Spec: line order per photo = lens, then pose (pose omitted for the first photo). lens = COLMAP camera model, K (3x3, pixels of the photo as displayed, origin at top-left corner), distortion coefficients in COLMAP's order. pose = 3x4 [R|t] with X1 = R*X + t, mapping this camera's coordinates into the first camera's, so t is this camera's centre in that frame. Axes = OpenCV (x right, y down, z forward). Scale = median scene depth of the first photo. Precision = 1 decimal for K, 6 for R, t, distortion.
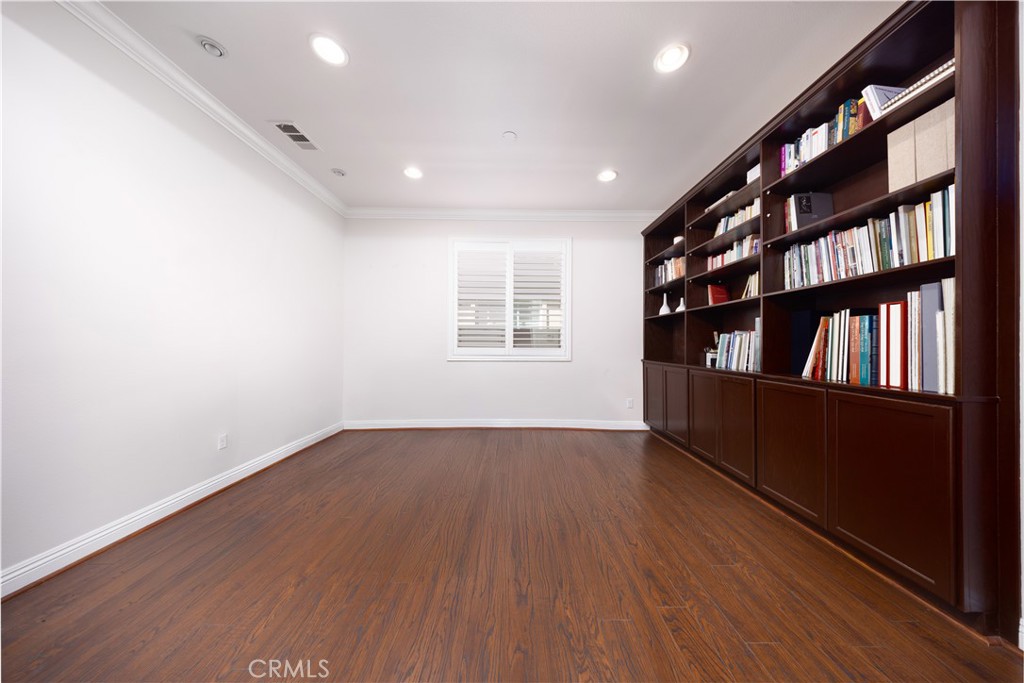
lens RADIAL K [[304.1, 0, 503.4], [0, 304.1, 337.1], [0, 0, 1]] dist [-0.000192, -0.000464]
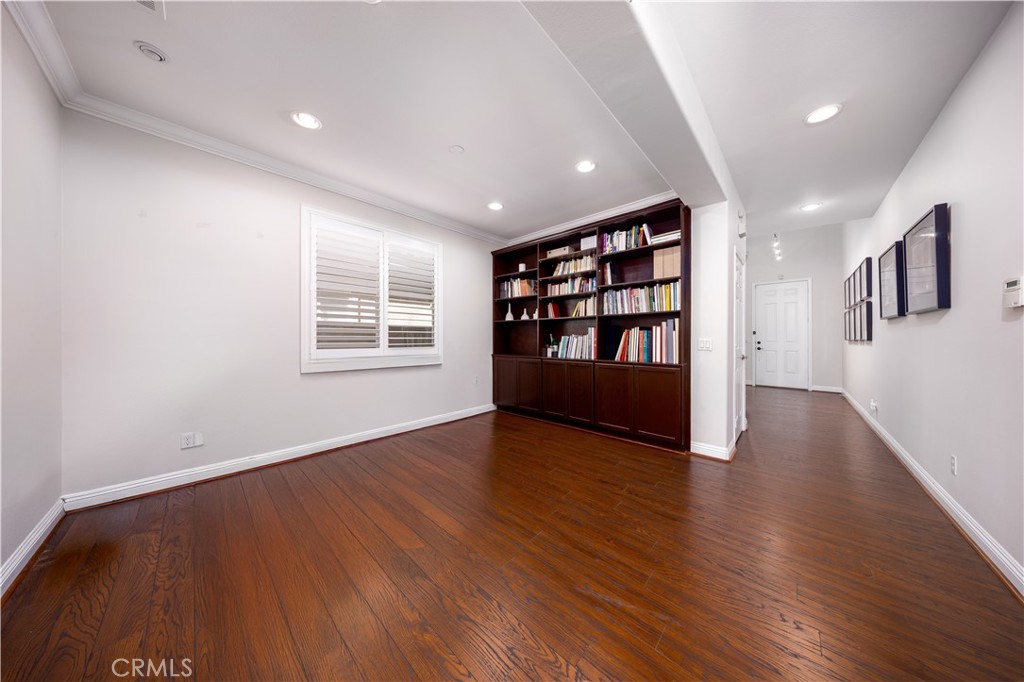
lens RADIAL K [[304.1, 0, 515.1], [0, 304.1, 335.7], [0, 0, 1]] dist [-0.000192, -0.000464]
pose [[0.674352, 0.004228, 0.738398, -0.586428], [-0.014117, 0.999875, 0.007167, -0.020332], [-0.738275, -0.015258, 0.674327, 0.121904]]
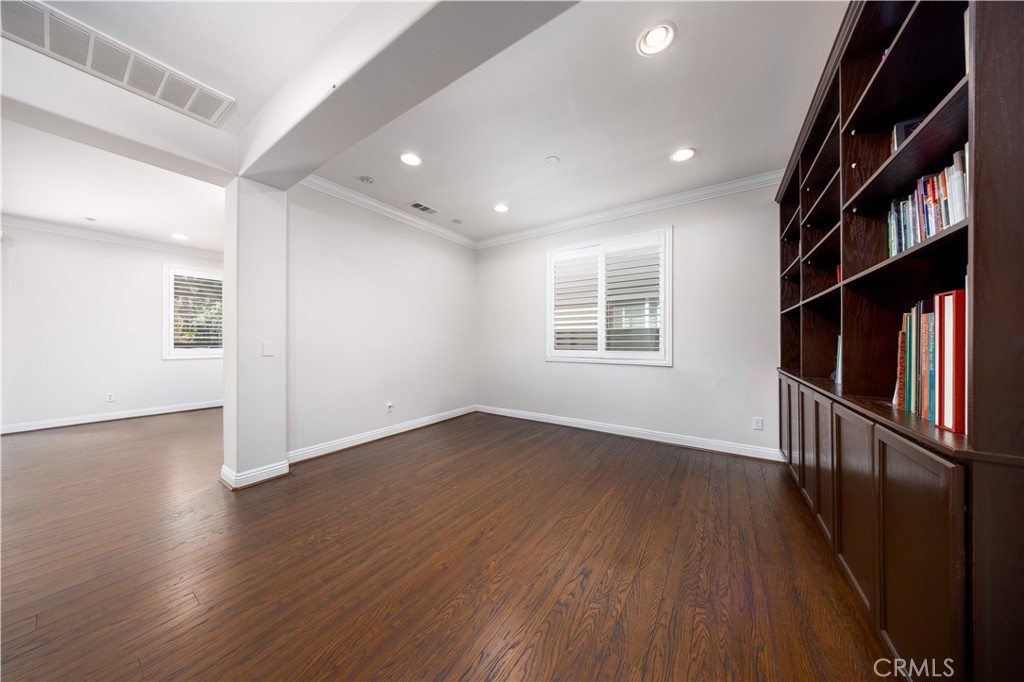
lens RADIAL K [[304.1, 0, 506.9], [0, 304.1, 336.1], [0, 0, 1]] dist [-0.000192, -0.000464]
pose [[0.827728, -0.017484, -0.560857, 0.480618], [0.019379, 0.999809, -0.002567, -0.022376], [0.560795, -0.008744, 0.827909, -0.008995]]
